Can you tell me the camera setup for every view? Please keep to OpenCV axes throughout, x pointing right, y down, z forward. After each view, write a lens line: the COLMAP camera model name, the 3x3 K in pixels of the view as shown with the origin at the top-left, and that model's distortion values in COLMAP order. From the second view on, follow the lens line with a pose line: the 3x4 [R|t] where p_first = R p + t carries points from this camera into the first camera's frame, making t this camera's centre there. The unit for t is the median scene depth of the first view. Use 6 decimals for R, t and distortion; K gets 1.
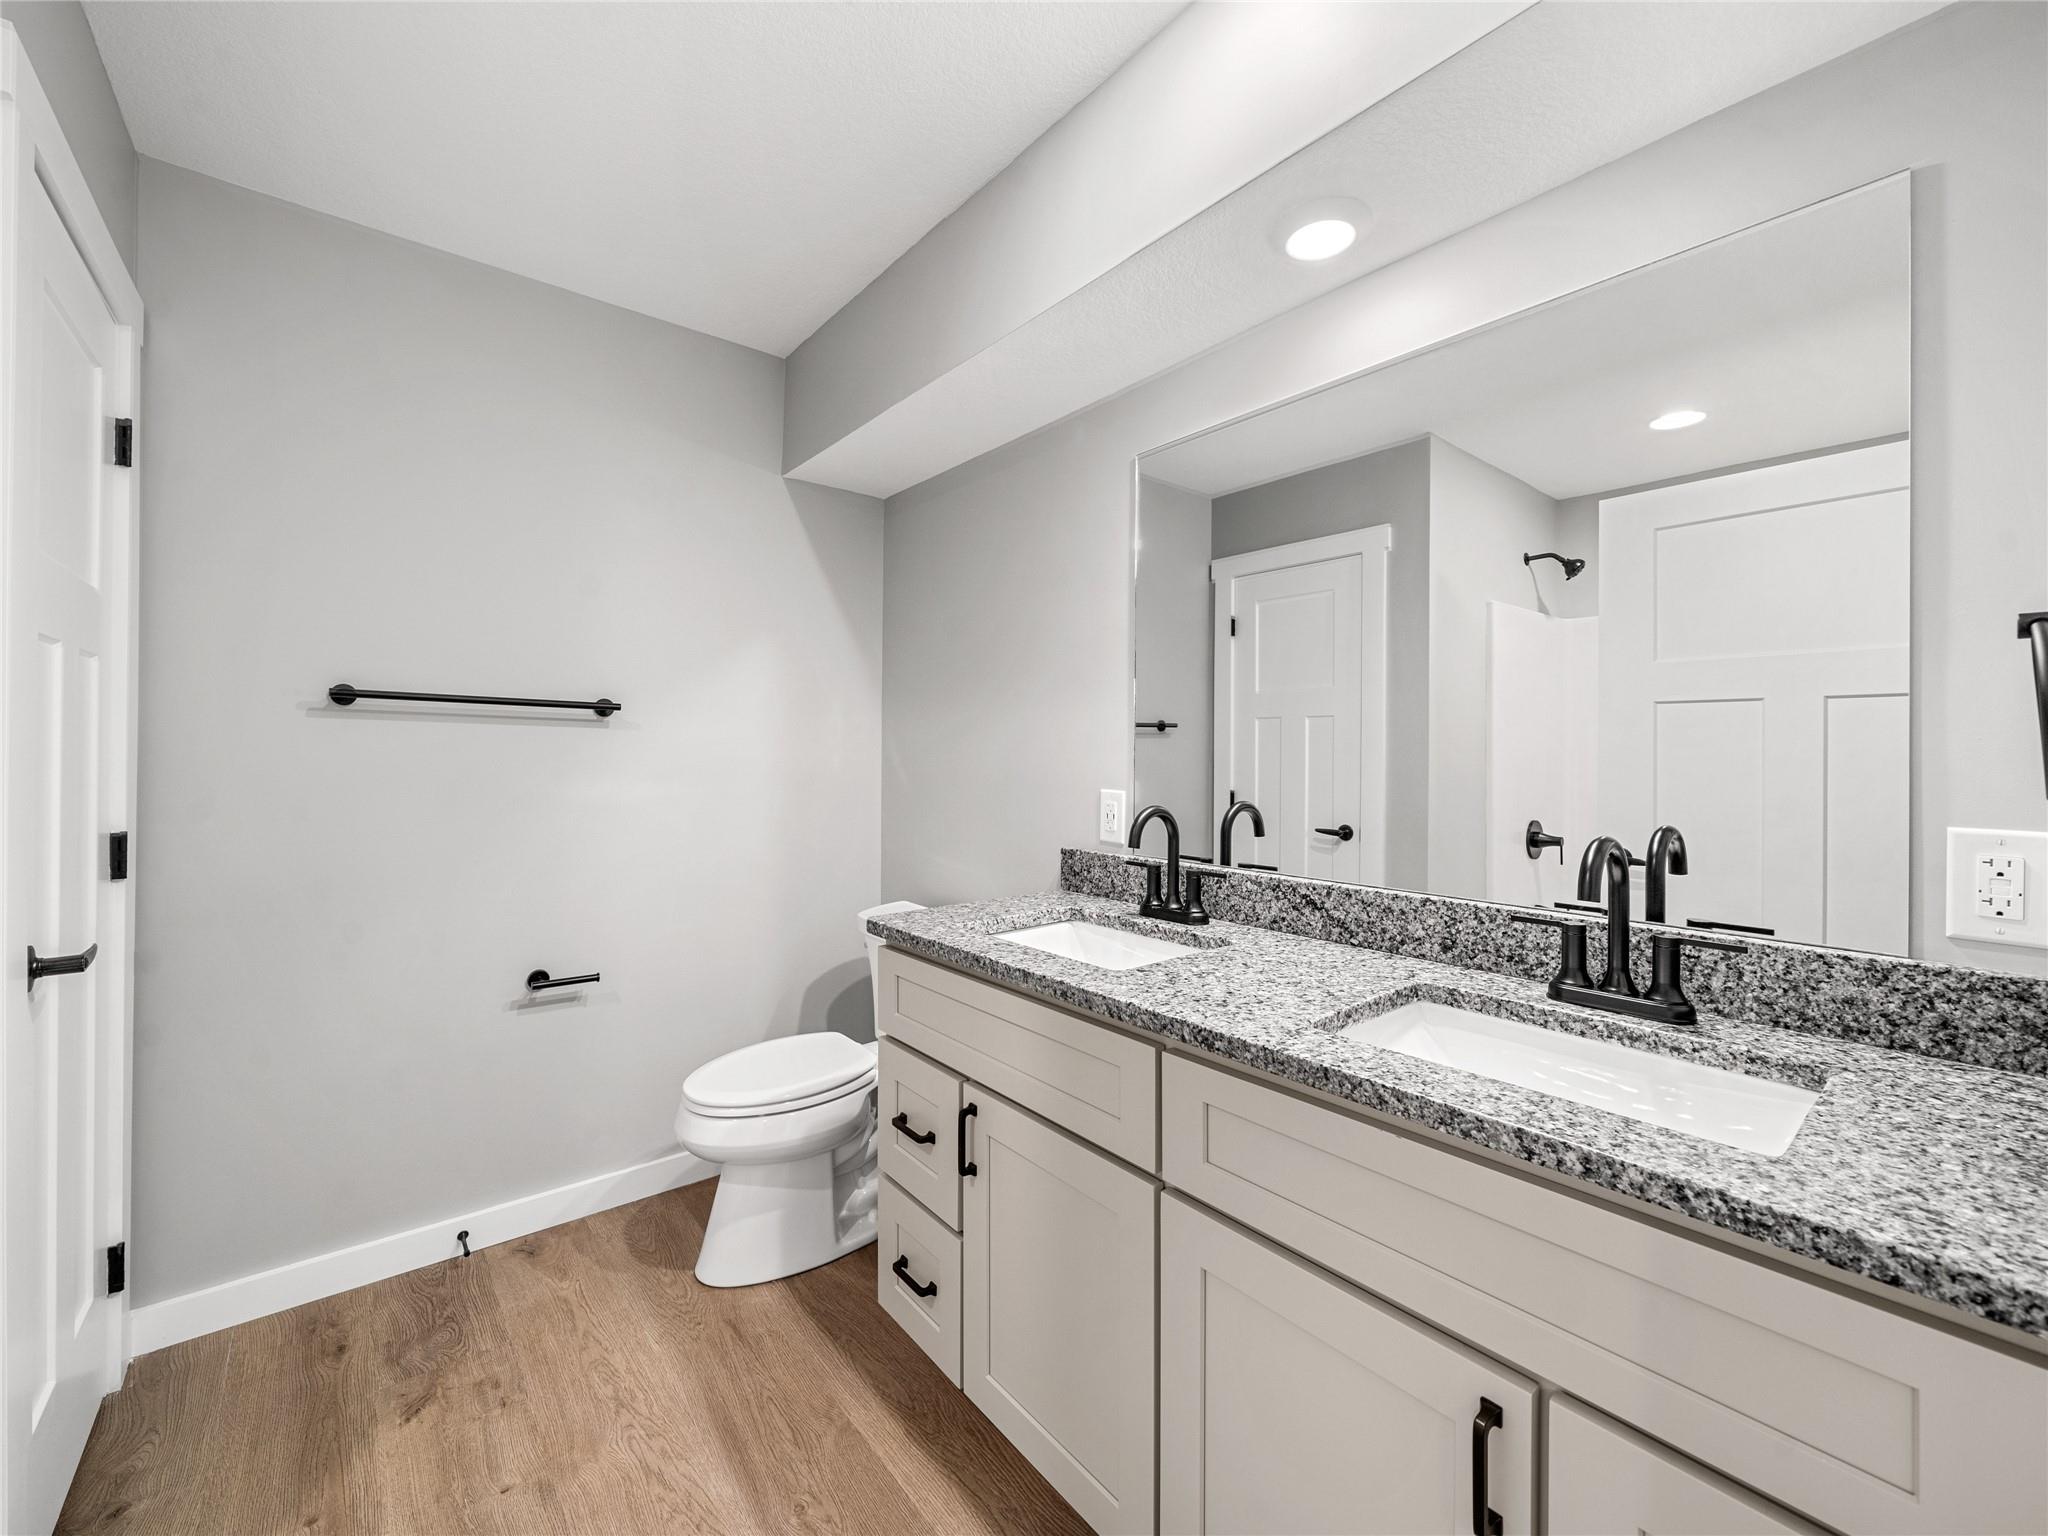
lens RADIAL K [[801.5, 0, 1021.7], [0, 801.5, 756.3], [0, 0, 1]] dist [-0.003018, -0.000520]
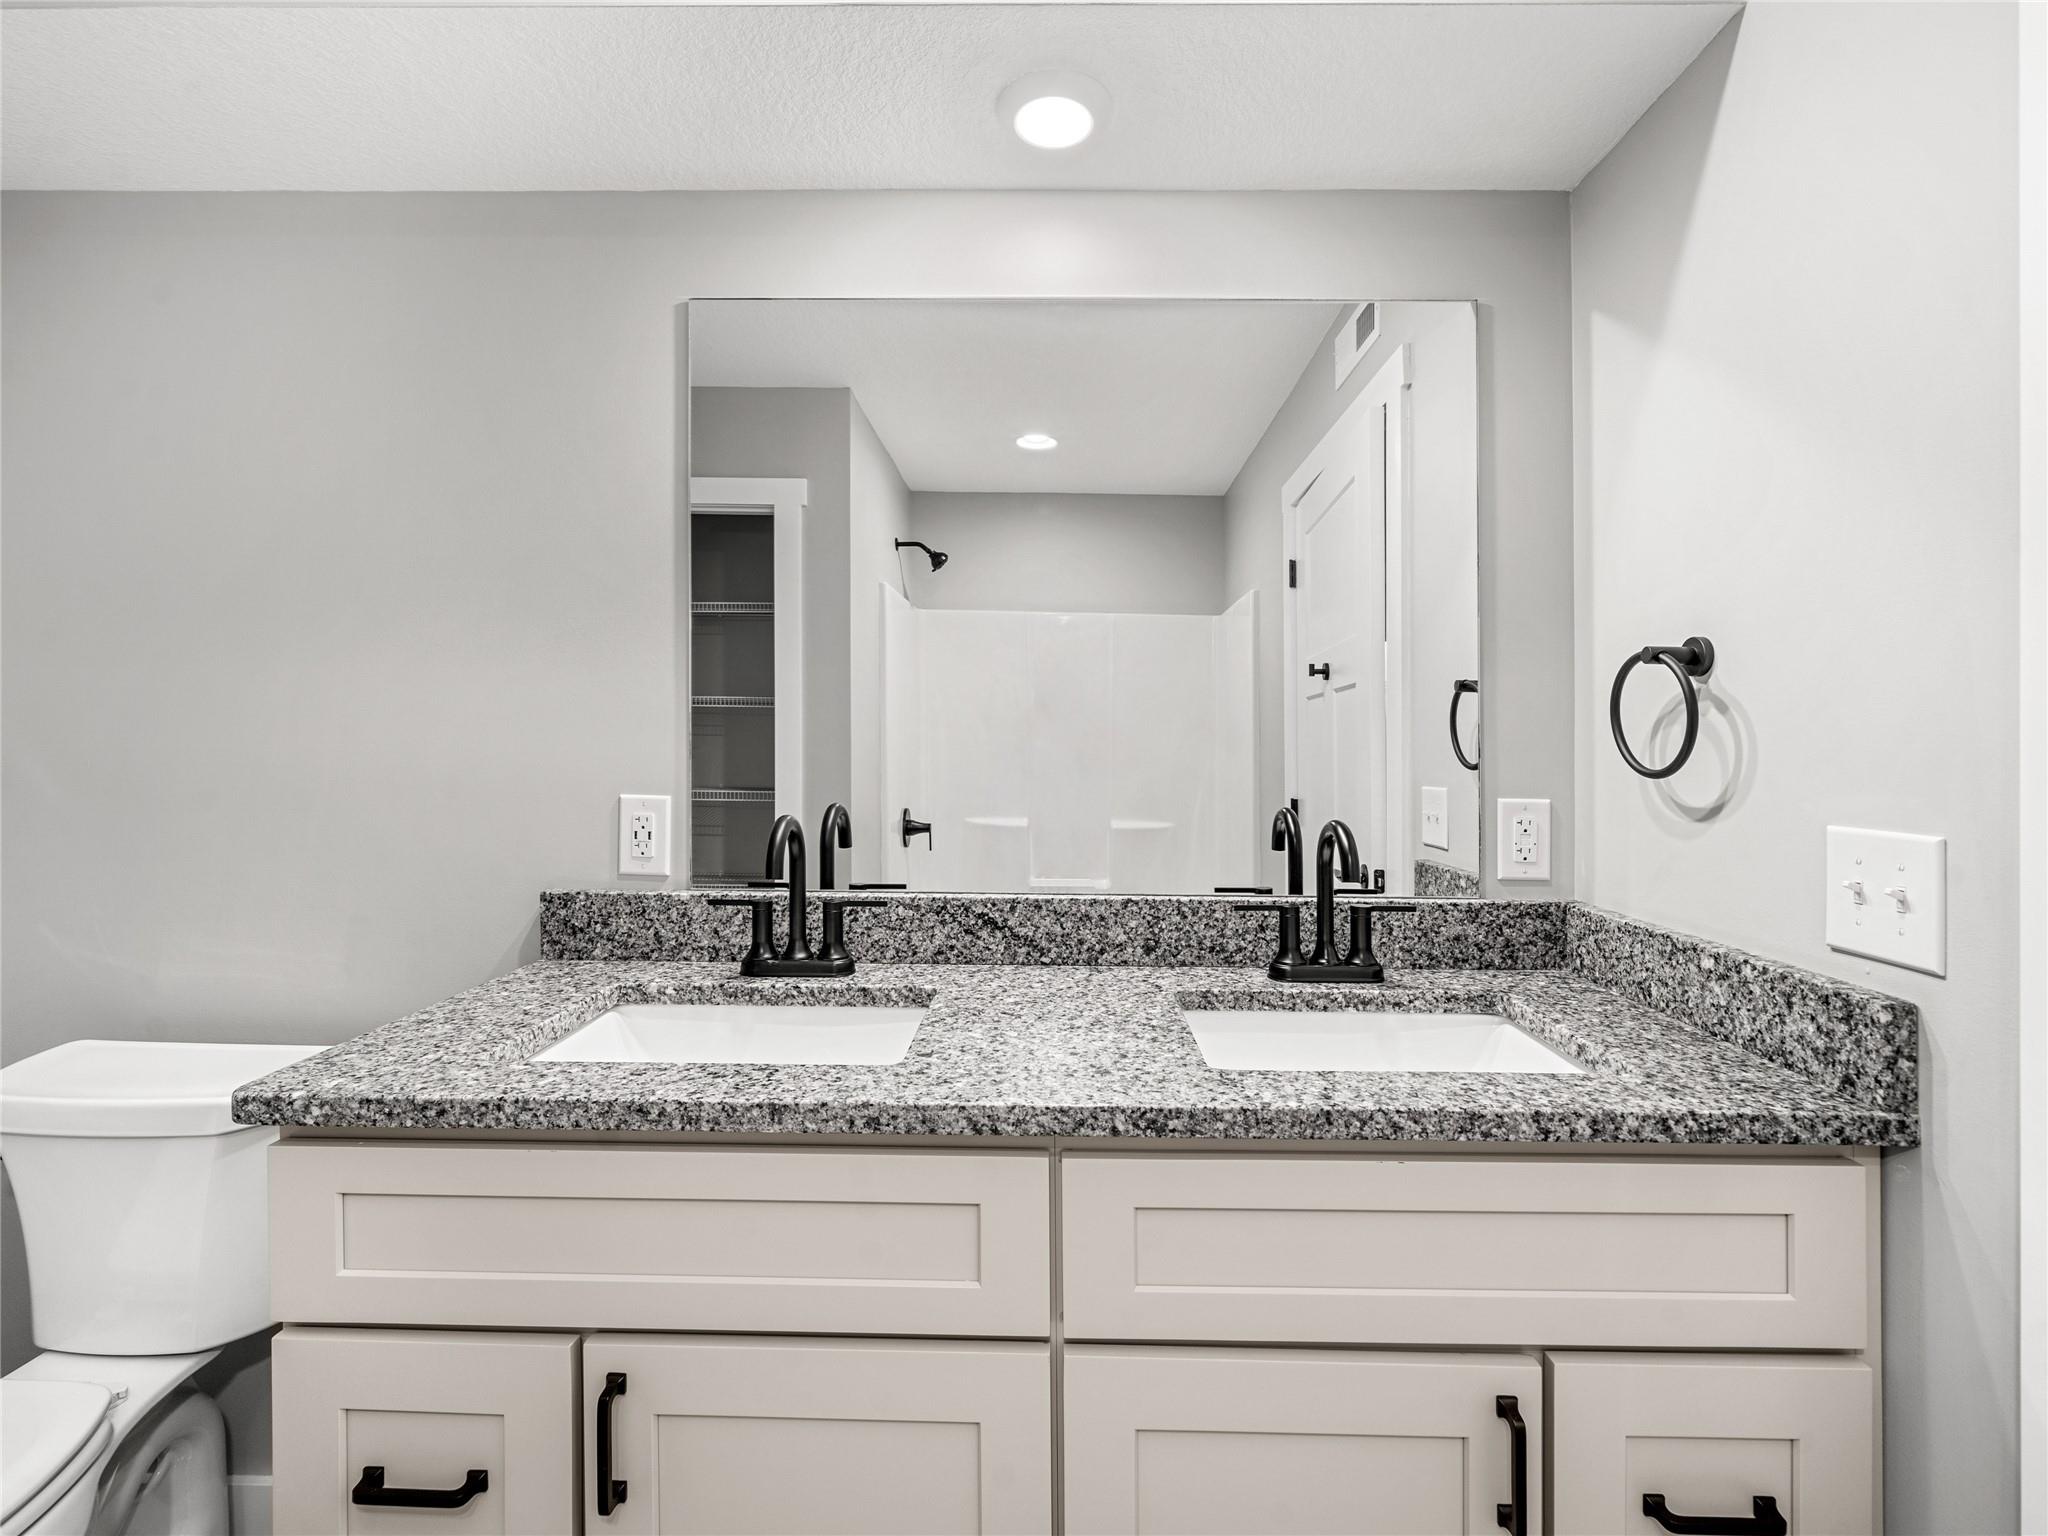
lens RADIAL K [[925.9, 0, 1031.0], [0, 925.9, 749.4], [0, 0, 1]] dist [-0.001059, -0.000032]
pose [[0.657424, -0.002795, 0.753515, -0.453563], [-0.002380, 0.999980, 0.005785, -0.001439], [-0.753517, -0.005597, 0.657405, 0.469473]]
